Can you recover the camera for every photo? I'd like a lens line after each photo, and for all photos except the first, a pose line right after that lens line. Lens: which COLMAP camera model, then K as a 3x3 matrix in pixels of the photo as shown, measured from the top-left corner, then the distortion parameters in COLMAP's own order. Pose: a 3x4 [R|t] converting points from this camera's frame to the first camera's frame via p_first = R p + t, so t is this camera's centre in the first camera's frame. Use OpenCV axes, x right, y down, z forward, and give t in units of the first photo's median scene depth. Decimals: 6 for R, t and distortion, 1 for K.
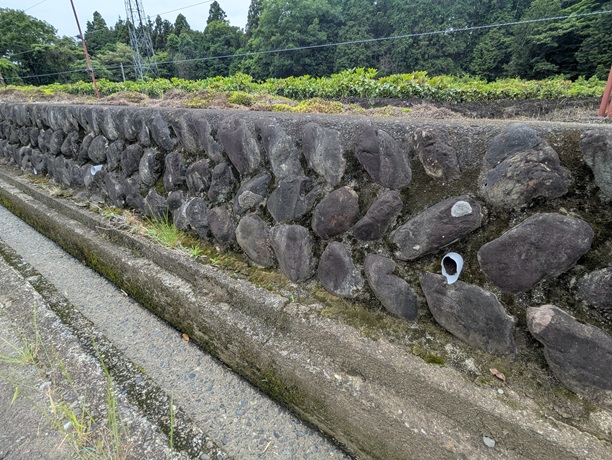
lens RADIAL K [[289.2, 0, 306.2], [0, 289.2, 226.0], [0, 0, 1]] dist [-0.002755, 0.000259]
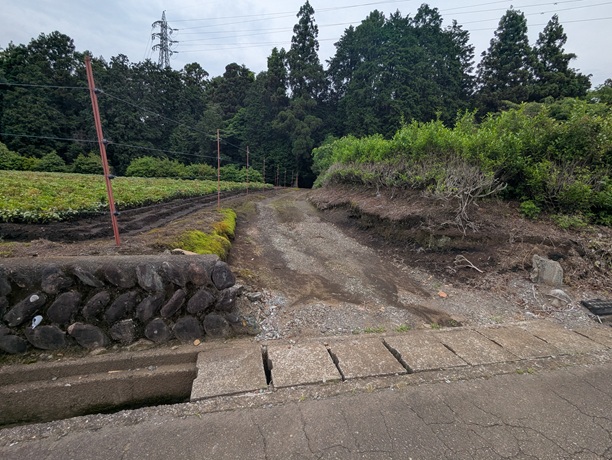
lens RADIAL K [[289.2, 0, 306.2], [0, 289.2, 230.5], [0, 0, 1]] dist [-0.002755, 0.000259]
pose [[0.645332, -0.110663, 0.755844, 0.200192], [0.267153, 0.959666, -0.087587, 0.210248], [-0.715665, 0.258449, 0.648867, -2.296083]]
